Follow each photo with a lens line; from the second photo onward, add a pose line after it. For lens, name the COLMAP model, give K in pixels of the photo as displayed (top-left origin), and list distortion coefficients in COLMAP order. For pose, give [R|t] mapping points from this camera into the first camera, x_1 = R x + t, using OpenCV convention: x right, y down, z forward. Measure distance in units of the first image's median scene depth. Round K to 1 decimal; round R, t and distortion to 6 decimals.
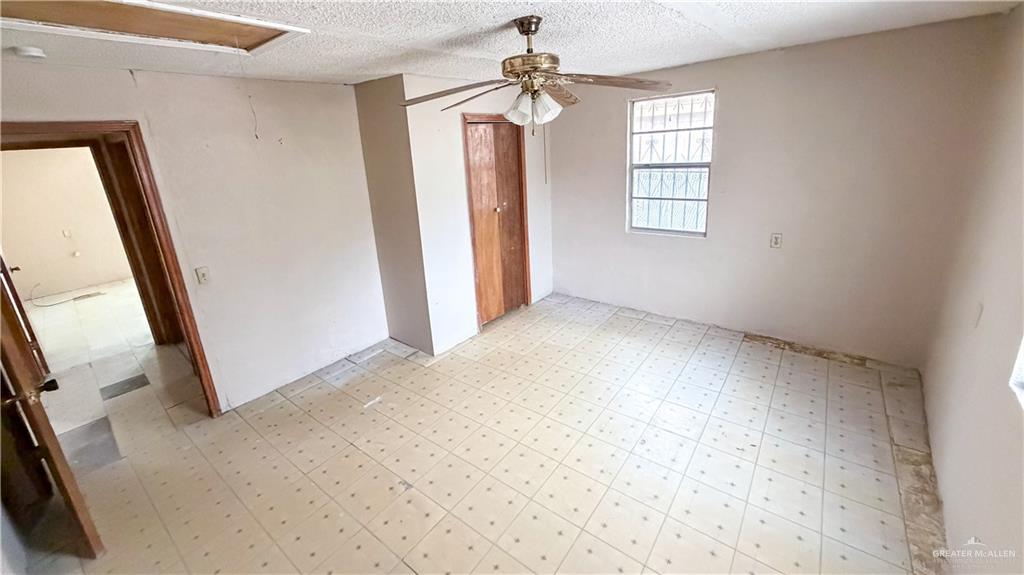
lens RADIAL K [[420.8, 0, 510.5], [0, 420.8, 270.9], [0, 0, 1]] dist [-0.002820, -0.000184]
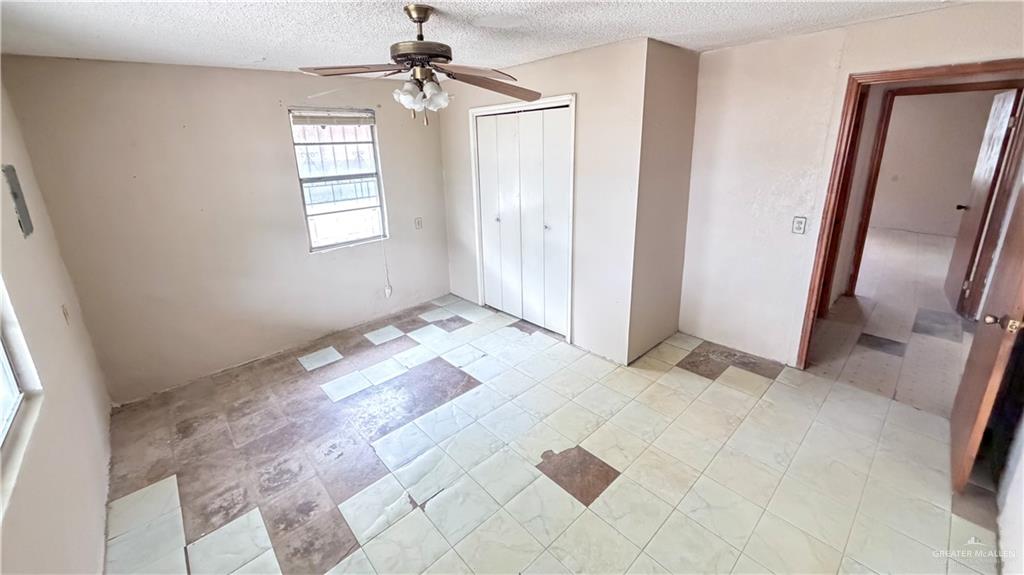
lens RADIAL K [[420.8, 0, 510.5], [0, 420.8, 270.9], [0, 0, 1]] dist [-0.002820, -0.000184]
pose [[0.077335, -0.234124, 0.969126, -0.896173], [0.301227, 0.932097, 0.201140, -0.176373], [-0.950411, 0.276372, 0.142608, 0.768977]]
